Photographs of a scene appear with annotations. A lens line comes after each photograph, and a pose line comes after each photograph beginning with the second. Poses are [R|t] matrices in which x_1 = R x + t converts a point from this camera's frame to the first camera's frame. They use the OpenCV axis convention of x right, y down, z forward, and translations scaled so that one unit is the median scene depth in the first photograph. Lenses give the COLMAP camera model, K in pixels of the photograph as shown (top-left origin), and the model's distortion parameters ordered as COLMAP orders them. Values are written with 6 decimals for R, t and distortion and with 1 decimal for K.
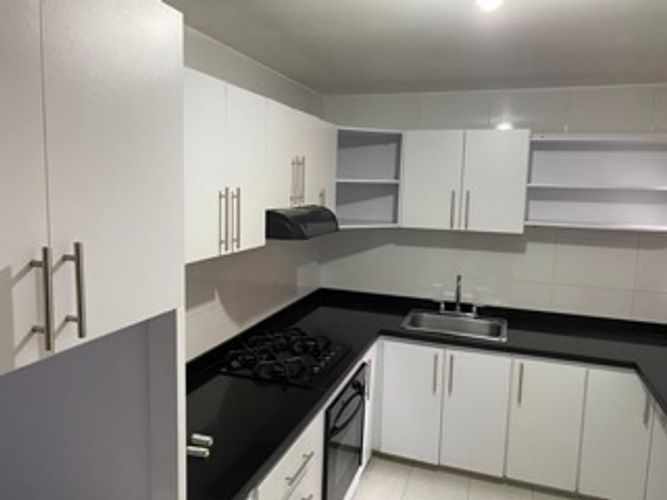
lens RADIAL K [[463.4, 0, 332.2], [0, 463.4, 238.5], [0, 0, 1]] dist [-0.033990, -0.002678]
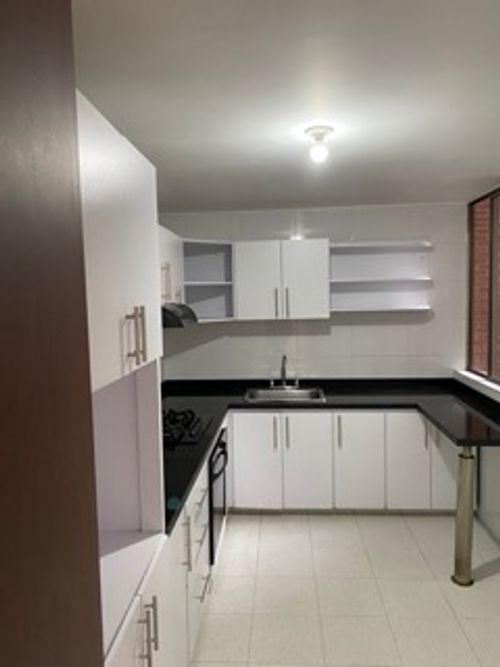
lens RADIAL K [[463.4, 0, 250.0], [0, 463.4, 333.5], [0, 0, 1]] dist [-0.033990, -0.002678]
pose [[0.958257, -0.066910, 0.277967, -0.166966], [0.077201, 0.996670, -0.026230, 0.047899], [-0.275287, 0.046595, 0.960232, -0.190982]]
